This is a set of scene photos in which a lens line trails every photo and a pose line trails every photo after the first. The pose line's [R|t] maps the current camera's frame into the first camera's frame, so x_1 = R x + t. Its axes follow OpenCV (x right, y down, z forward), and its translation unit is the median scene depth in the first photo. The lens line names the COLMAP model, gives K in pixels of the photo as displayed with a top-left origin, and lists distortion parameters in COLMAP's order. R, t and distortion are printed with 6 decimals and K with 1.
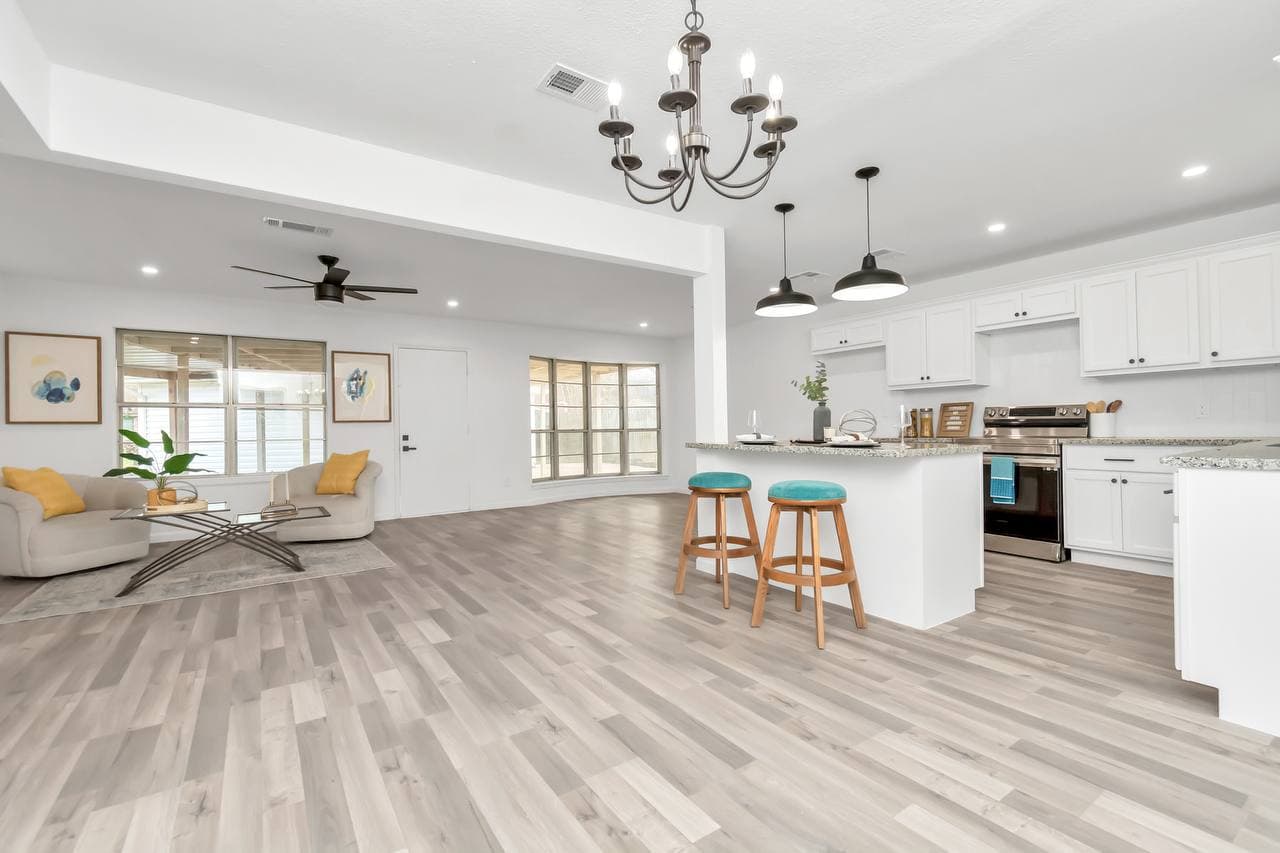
lens RADIAL K [[570.9, 0, 640.0], [0, 570.9, 426.5], [0, 0, 1]] dist [-0.000162, -0.000042]
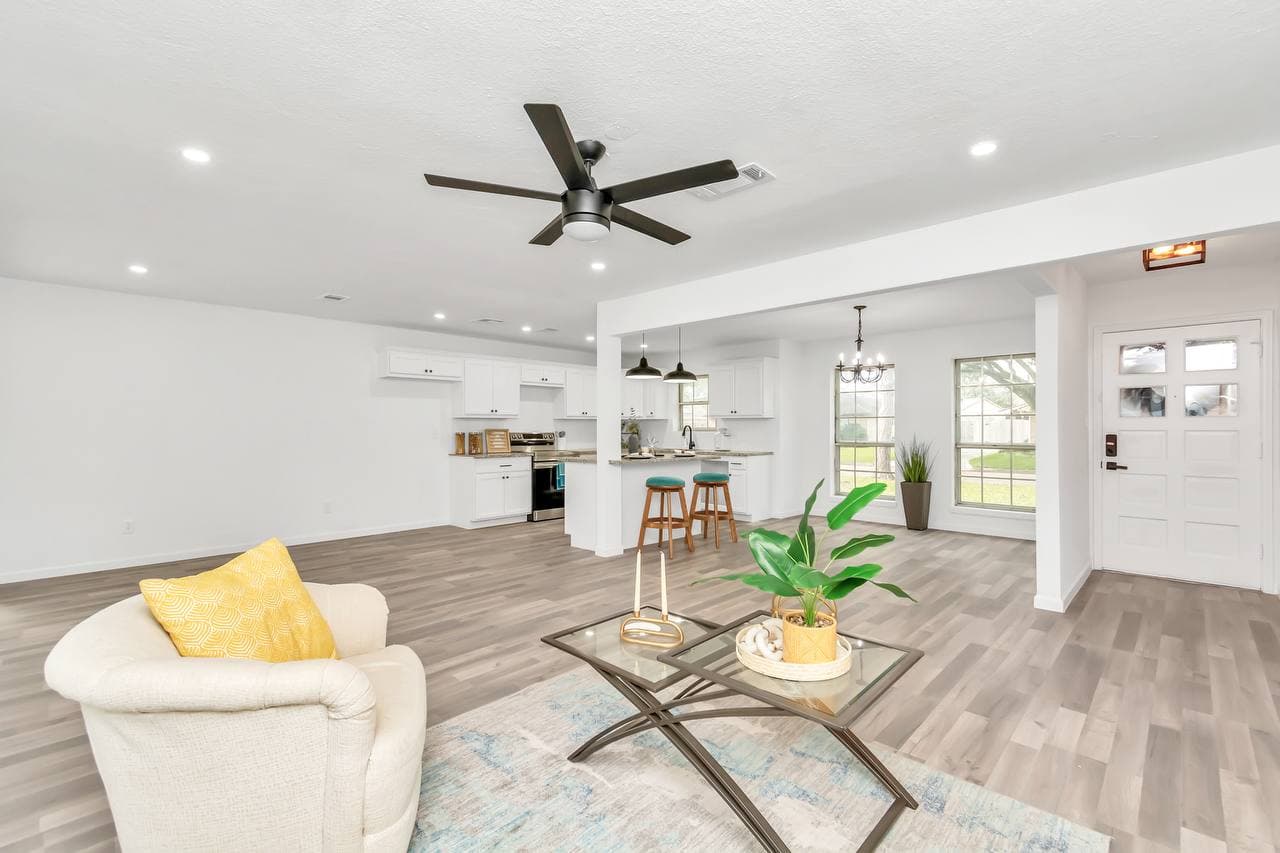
lens RADIAL K [[570.9, 0, 640.0], [0, 570.9, 426.5], [0, 0, 1]] dist [-0.000162, -0.000042]
pose [[-0.219285, 0.018026, 0.975494, -1.485097], [-0.001807, 0.999820, -0.018881, -0.031333], [-0.975659, -0.005903, -0.219213, 1.478778]]
